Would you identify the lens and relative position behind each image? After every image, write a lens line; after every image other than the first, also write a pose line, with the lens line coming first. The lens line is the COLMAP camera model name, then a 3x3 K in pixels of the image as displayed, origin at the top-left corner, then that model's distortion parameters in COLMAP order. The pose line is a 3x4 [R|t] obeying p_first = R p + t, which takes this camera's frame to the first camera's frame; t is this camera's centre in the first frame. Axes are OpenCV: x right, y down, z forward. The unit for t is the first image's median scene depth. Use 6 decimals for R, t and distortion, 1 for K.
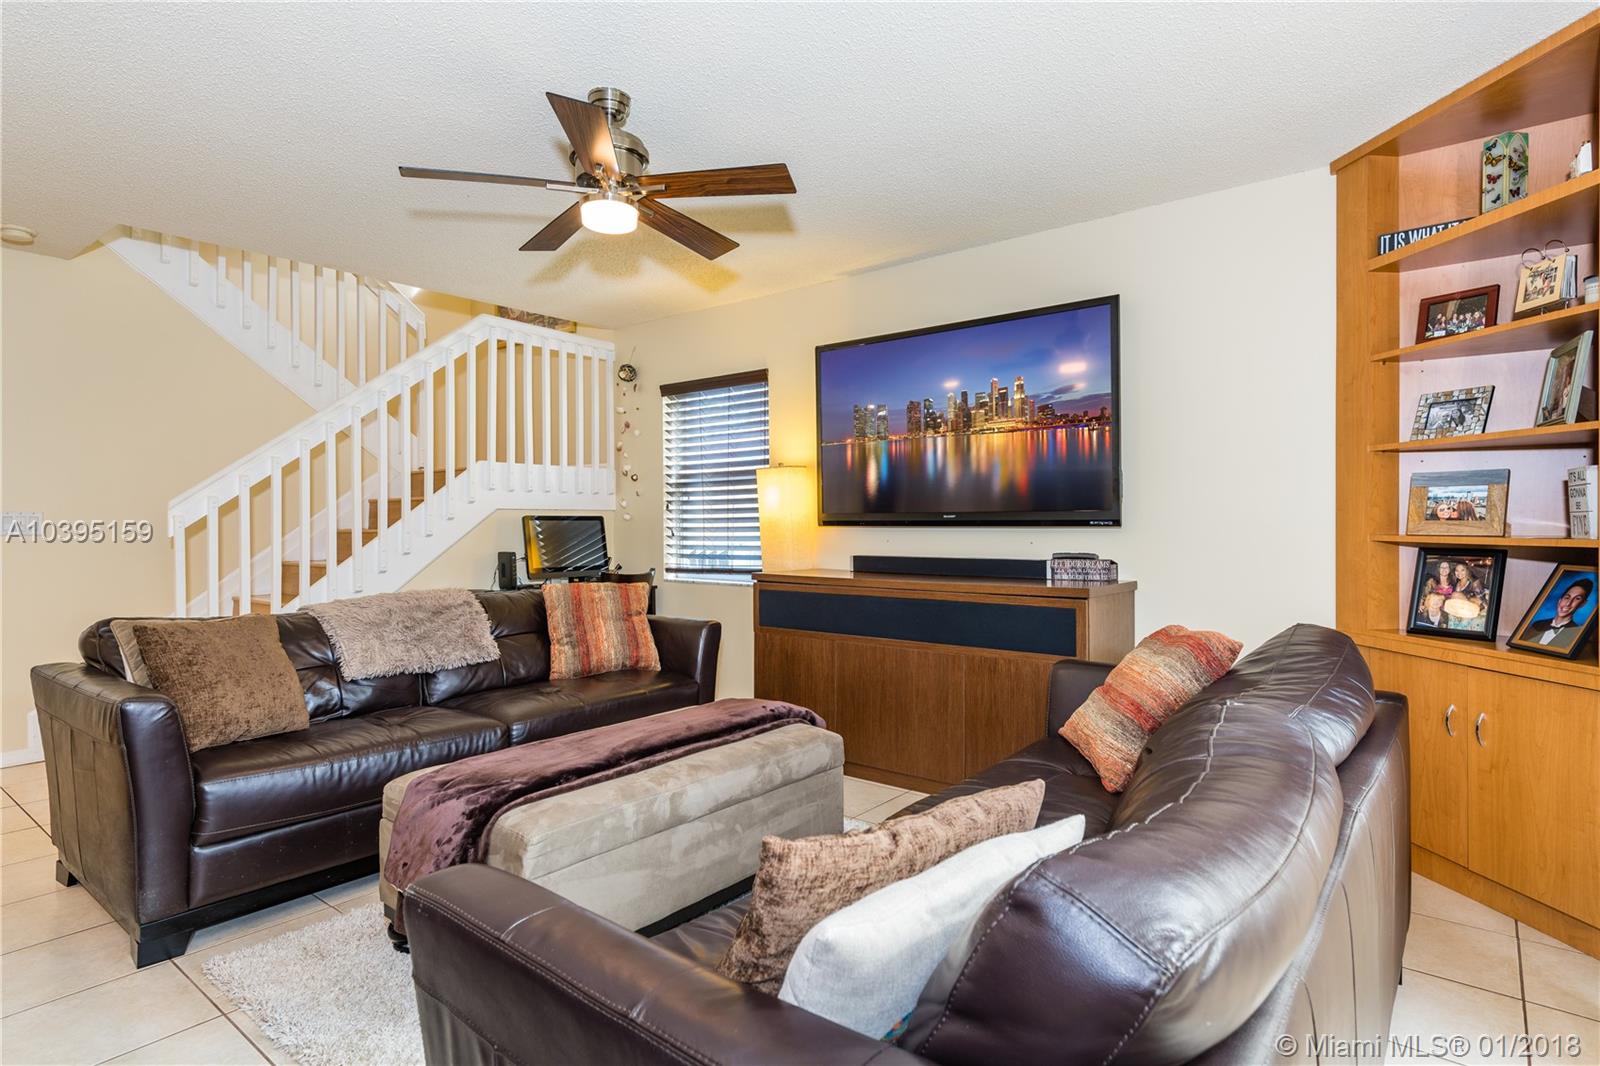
lens RADIAL K [[831.3, 0, 807.1], [0, 831.3, 526.5], [0, 0, 1]] dist [0.000675, 0.000029]
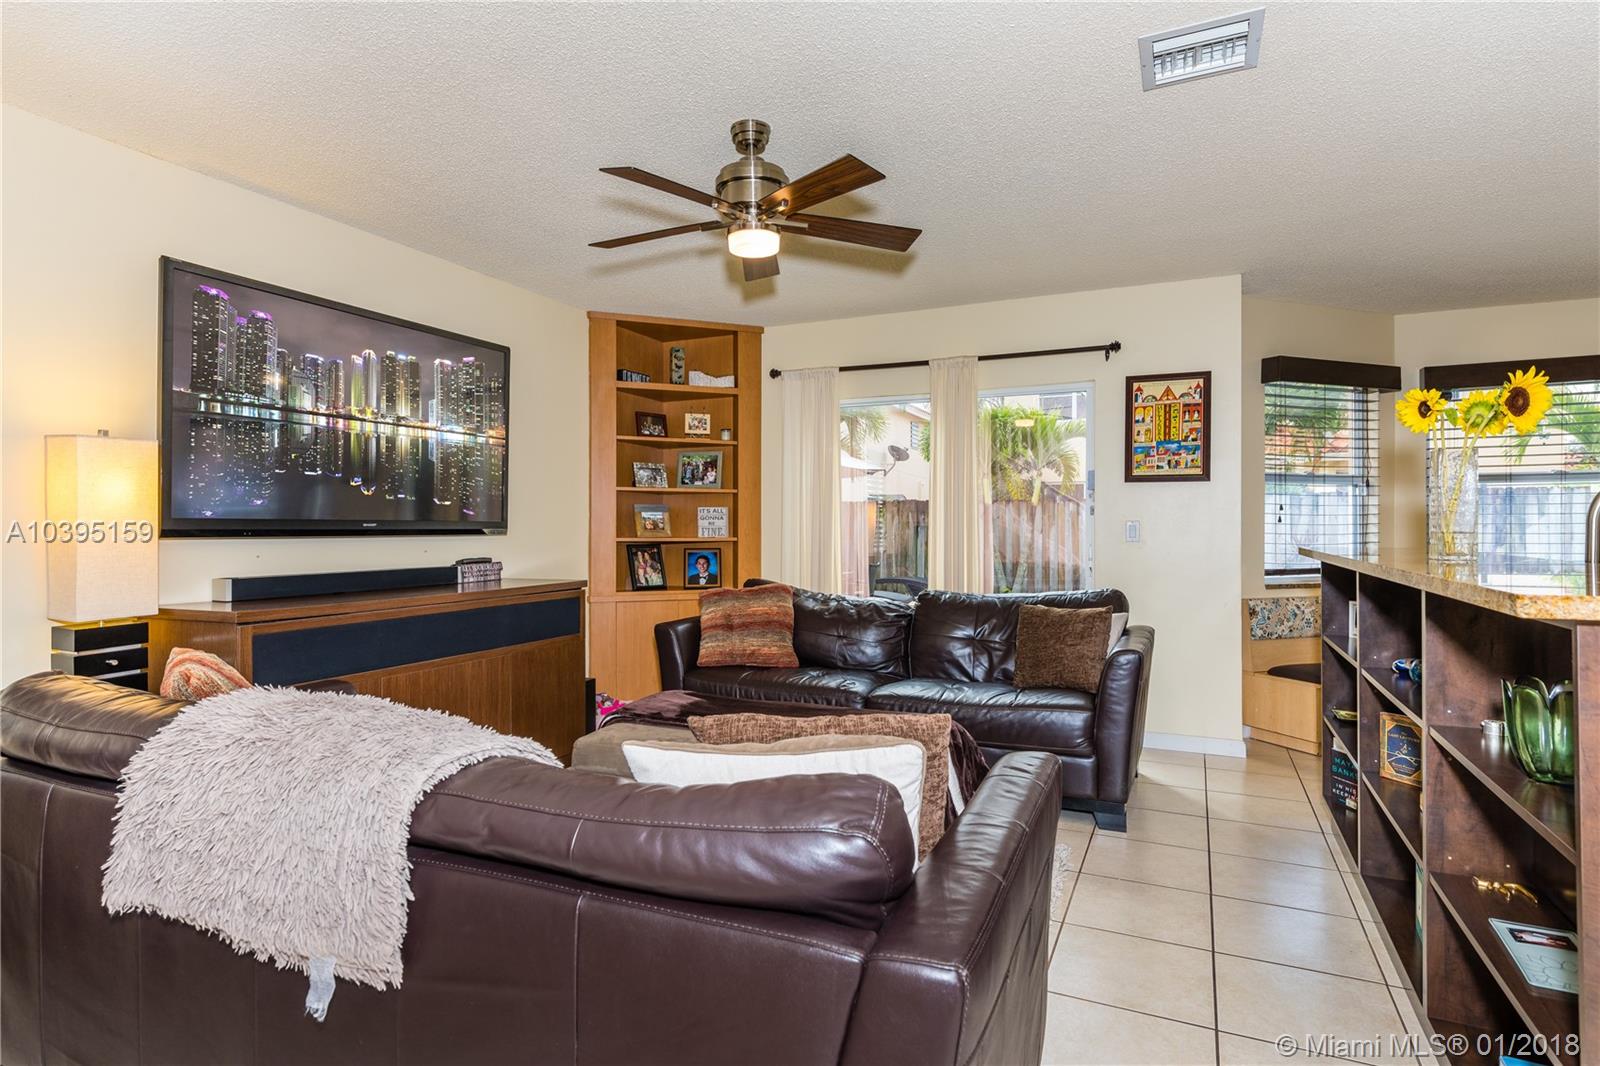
lens RADIAL K [[831.3, 0, 807.1], [0, 831.3, 526.5], [0, 0, 1]] dist [0.000675, 0.000029]
pose [[-0.246635, 0.000796, 0.969108, -1.159120], [0.001369, 0.999999, -0.000473, -0.013228], [-0.969108, 0.001210, -0.246636, 1.087870]]
